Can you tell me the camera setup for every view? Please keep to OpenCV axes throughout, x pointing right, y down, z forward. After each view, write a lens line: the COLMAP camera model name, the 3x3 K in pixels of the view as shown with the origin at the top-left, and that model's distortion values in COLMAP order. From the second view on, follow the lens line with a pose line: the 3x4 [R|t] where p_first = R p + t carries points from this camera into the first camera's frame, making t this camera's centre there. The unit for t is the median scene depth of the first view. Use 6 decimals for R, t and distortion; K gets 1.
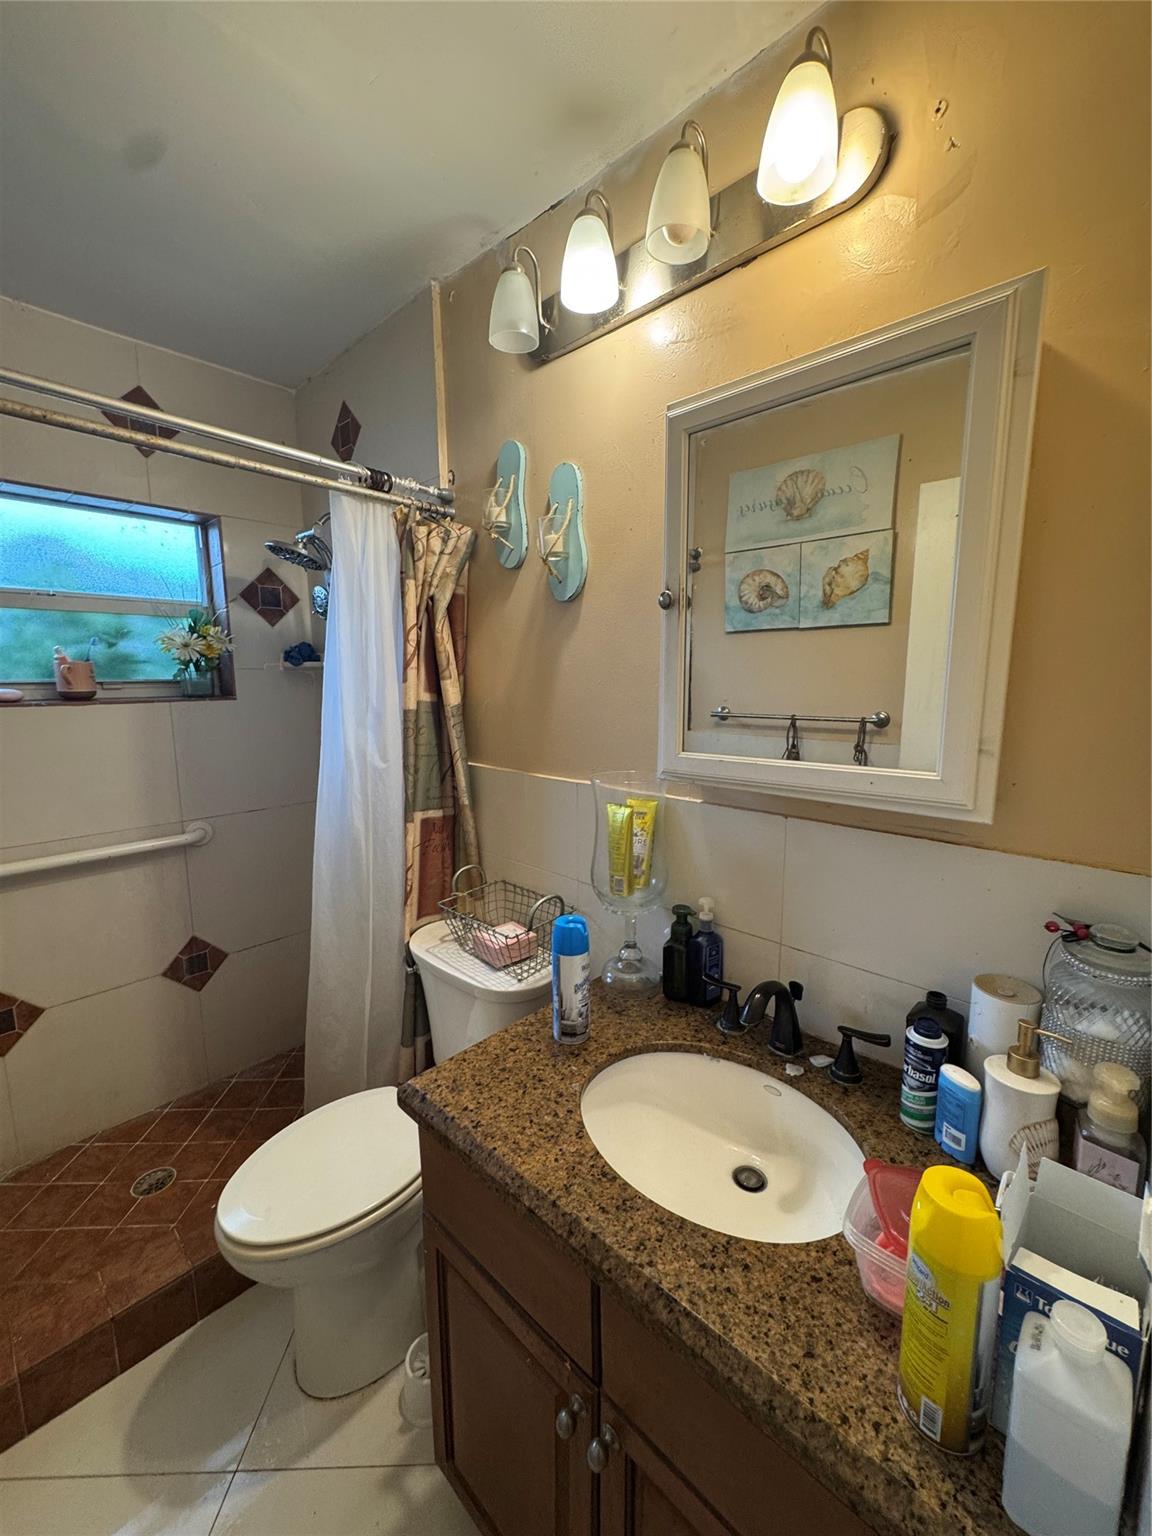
lens RADIAL K [[613.4, 0, 575.7], [0, 613.4, 766.3], [0, 0, 1]] dist [-0.002439, -0.000204]
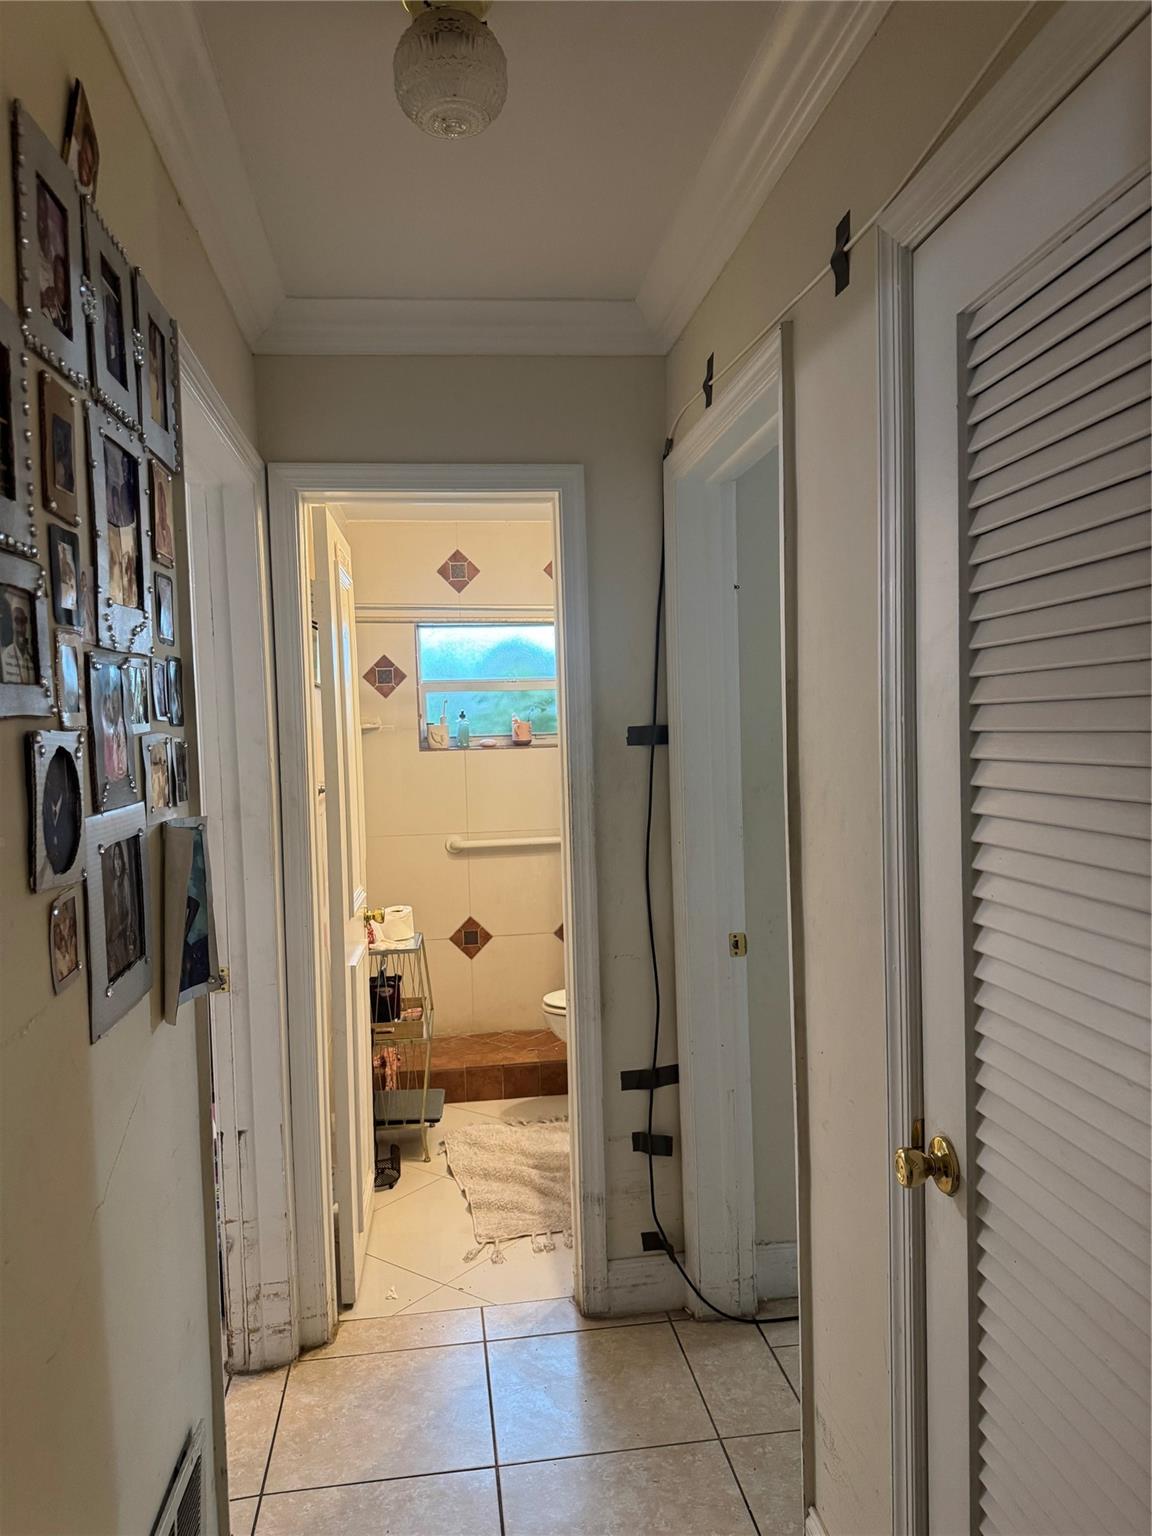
lens RADIAL K [[1084.6, 0, 577.2], [0, 1084.6, 772.2], [0, 0, 1]] dist [0.001203, 0.000042]
pose [[0.774932, 0.006359, -0.632013, 1.077108], [-0.067140, 0.995120, -0.072310, 0.154391], [0.628469, 0.098469, 0.771577, -1.075084]]
